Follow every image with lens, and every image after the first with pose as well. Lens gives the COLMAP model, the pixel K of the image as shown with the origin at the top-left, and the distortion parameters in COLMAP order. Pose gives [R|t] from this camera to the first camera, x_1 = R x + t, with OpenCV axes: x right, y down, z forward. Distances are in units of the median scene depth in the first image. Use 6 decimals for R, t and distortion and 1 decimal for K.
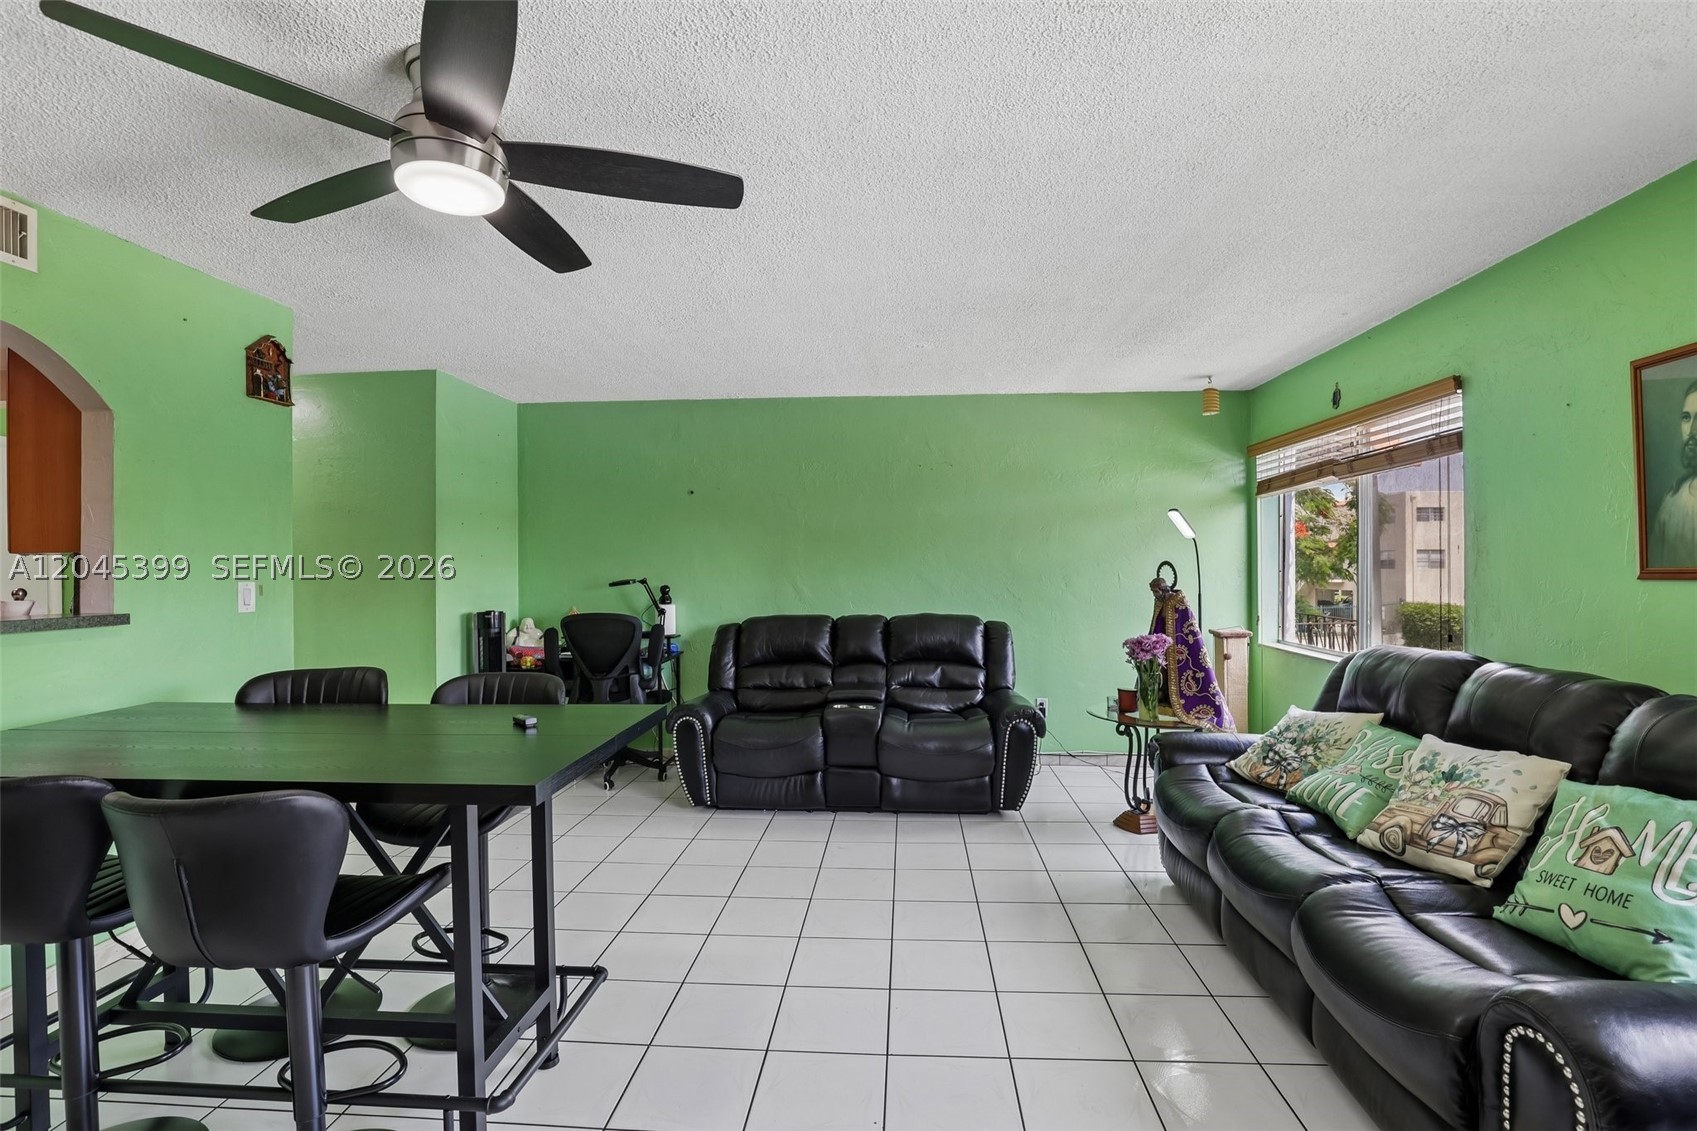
lens RADIAL K [[783.8, 0, 854.7], [0, 783.8, 564.9], [0, 0, 1]] dist [-0.041160, 0.009748]
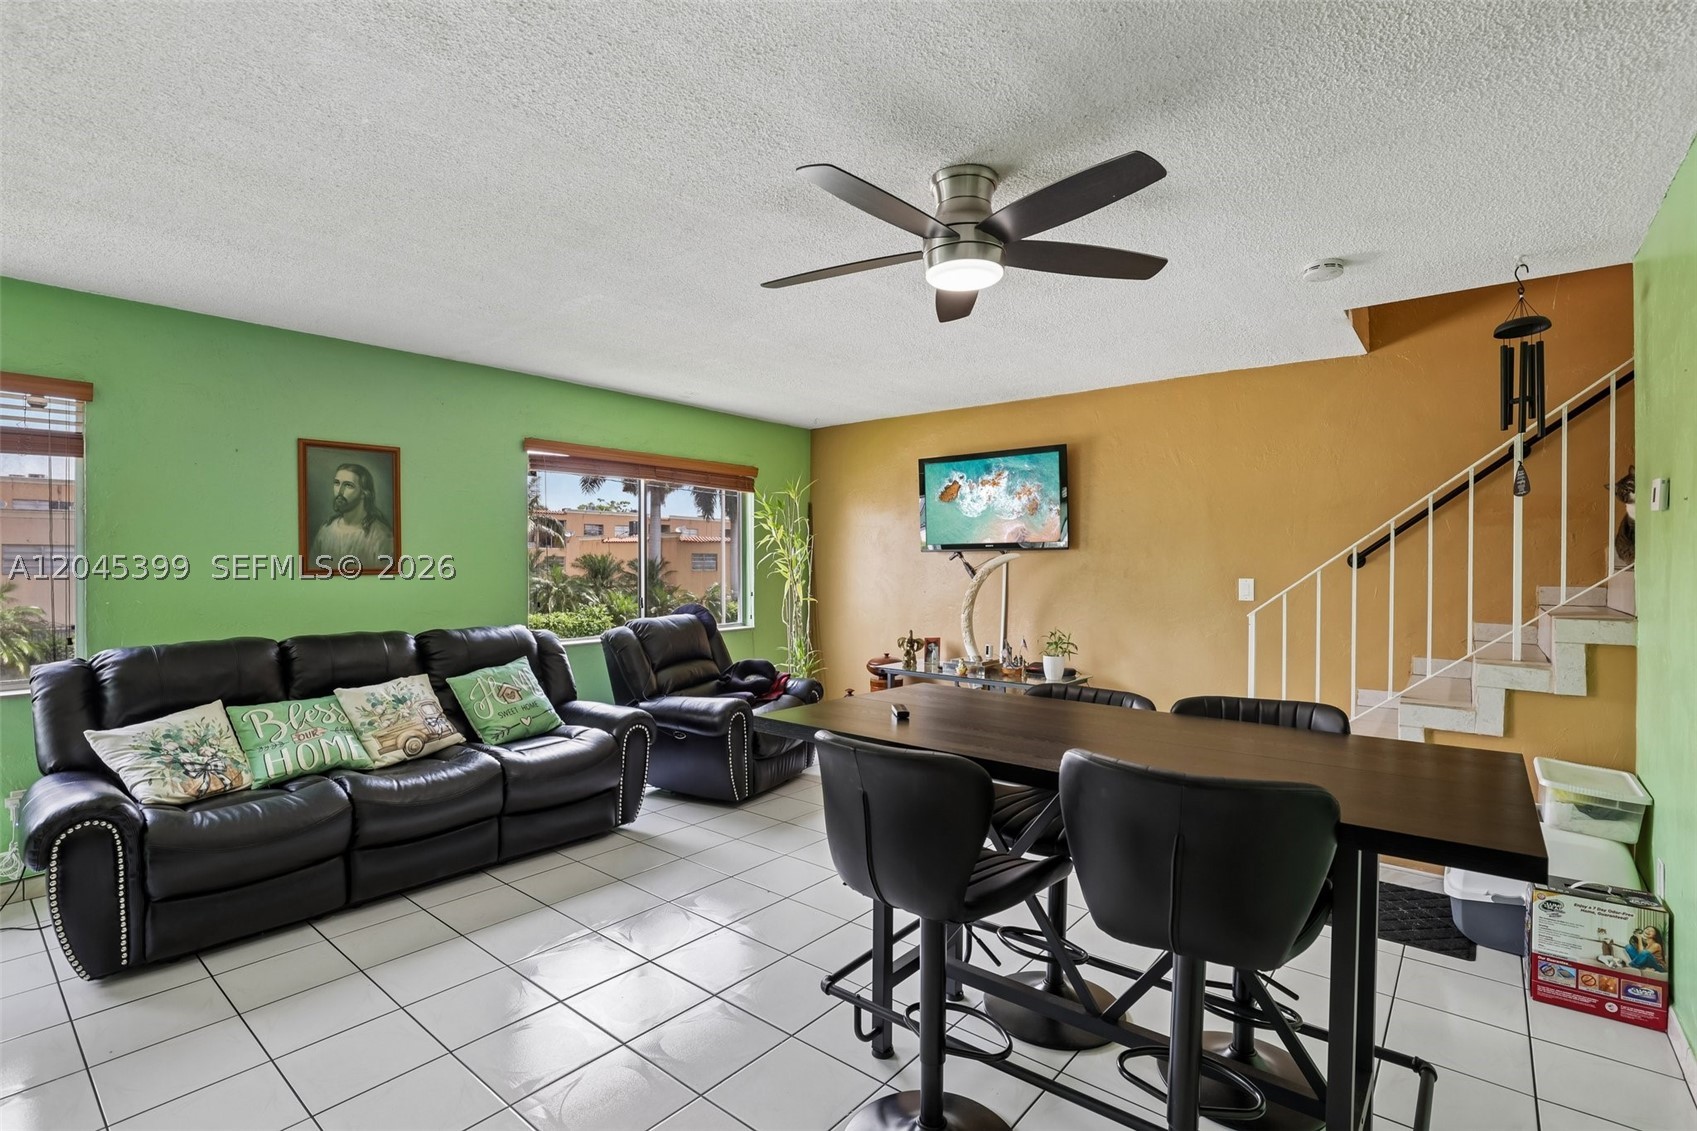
lens RADIAL K [[787.7, 0, 854.8], [0, 787.7, 564.9], [0, 0, 1]] dist [-0.033343, 0.006324]
pose [[-0.815876, 0.002824, 0.578220, -0.527115], [0.002739, 0.999996, -0.001018, 0.000313], [-0.578220, 0.000753, -0.815880, 1.015448]]
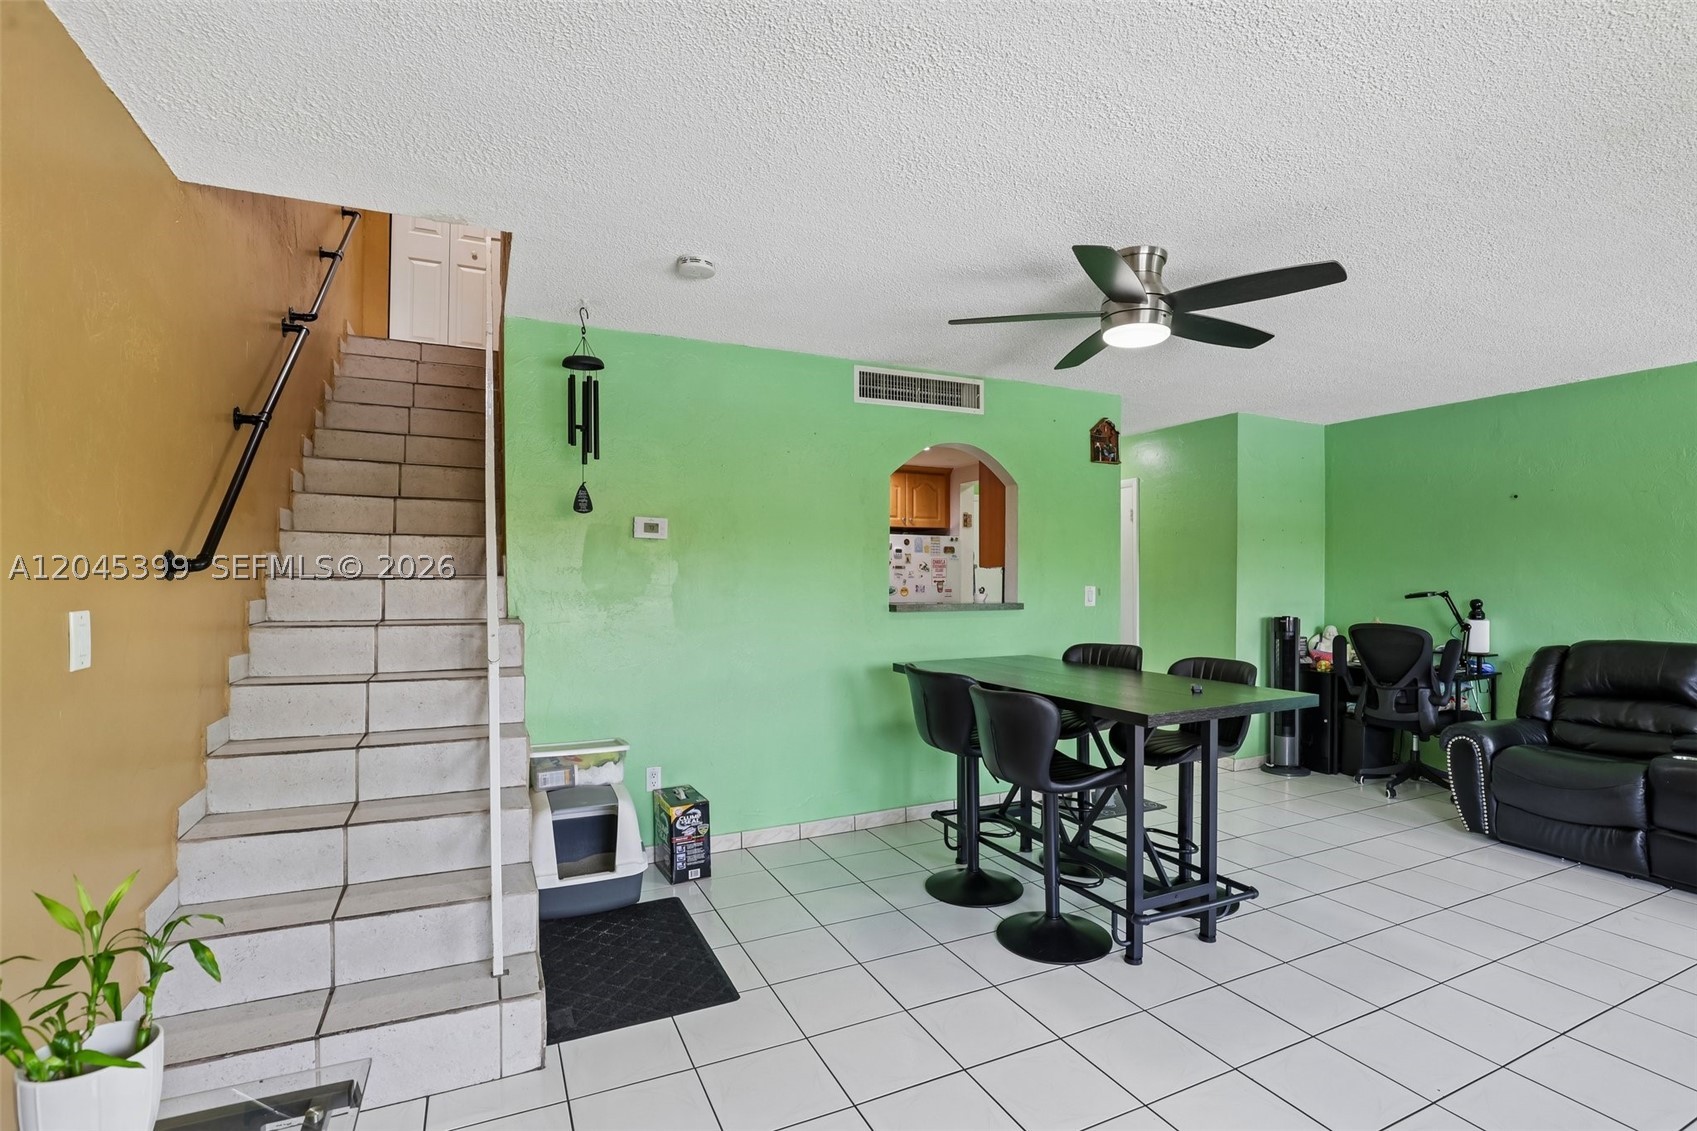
lens RADIAL K [[785.9, 0, 855.8], [0, 785.9, 578.6], [0, 0, 1]] dist [-0.046549, 0.011343]
pose [[0.484964, 0.012004, -0.874452, 0.270342], [-0.006730, 0.999927, 0.009994, -0.003689], [0.874508, 0.001038, 0.485009, -0.120701]]
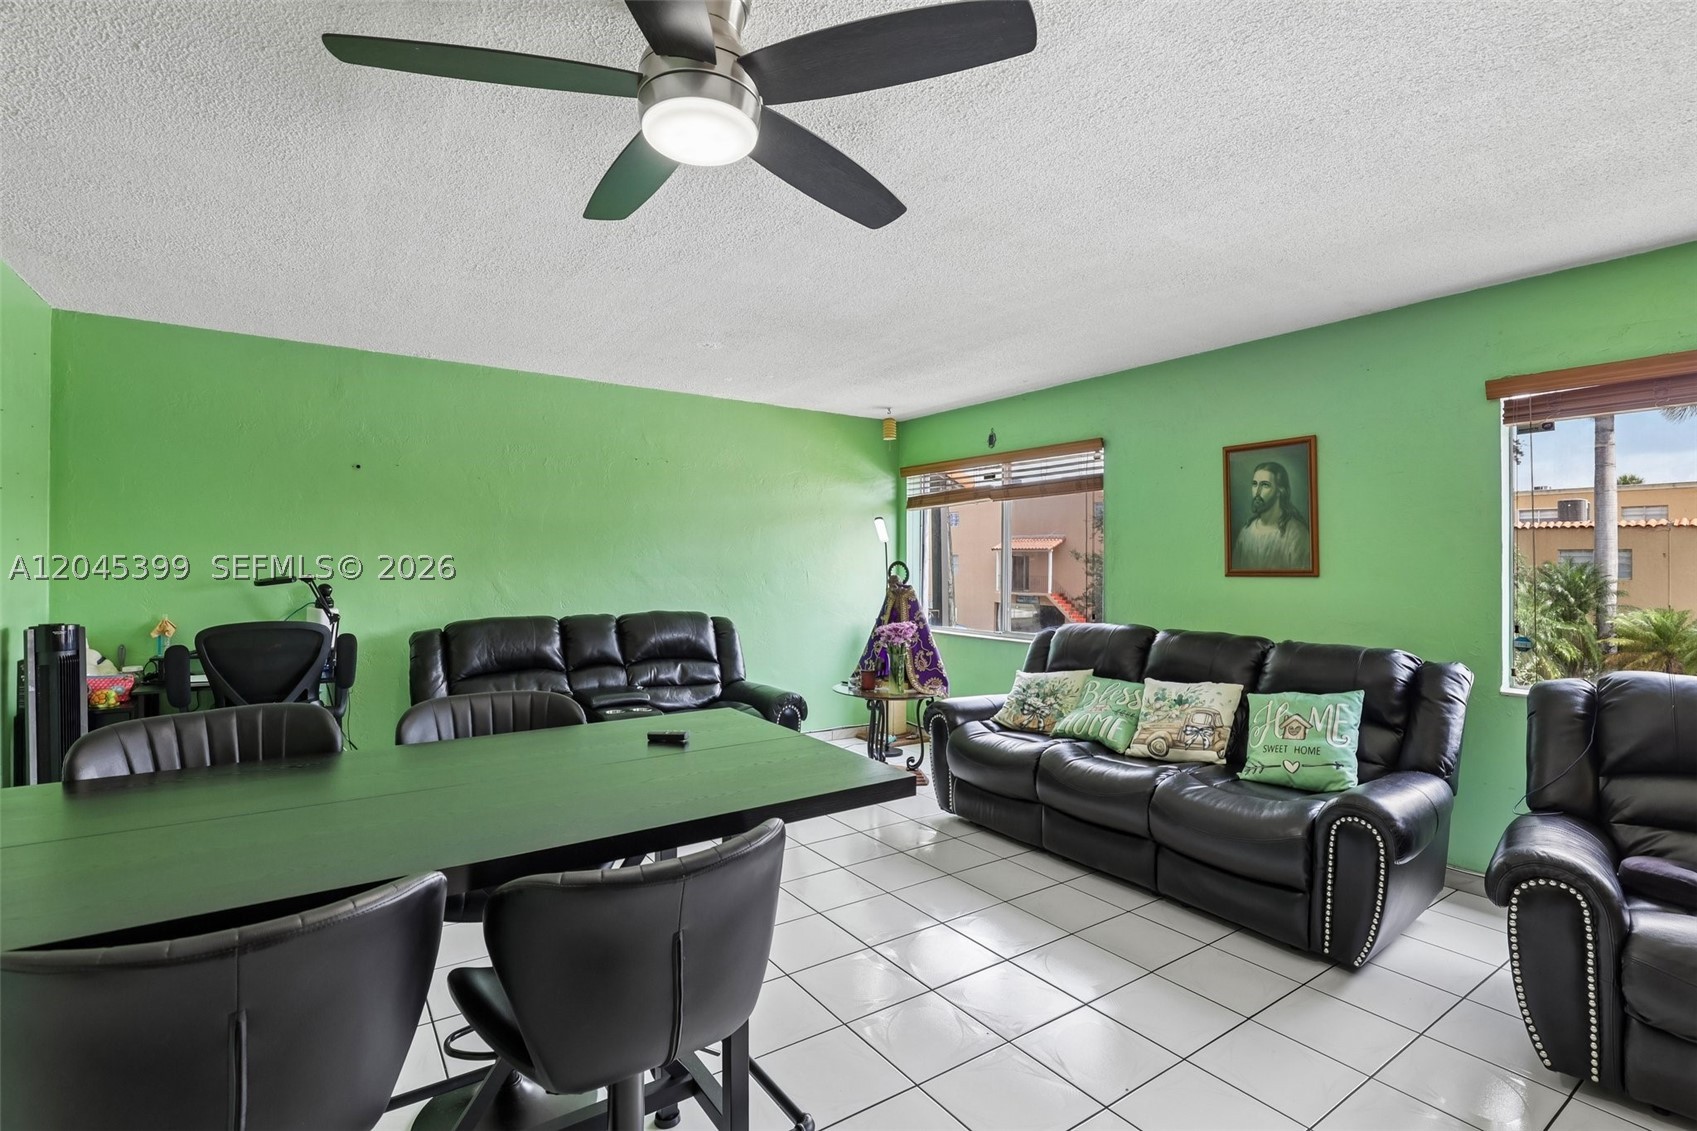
lens RADIAL K [[794.1, 0, 854.3], [0, 794.1, 553.4], [0, 0, 1]] dist [-0.038365, 0.005356]
pose [[0.782150, 0.017284, 0.622850, -0.434999], [-0.010978, 0.999842, -0.013960, 0.001149], [-0.622993, 0.004081, 0.782217, 0.086927]]
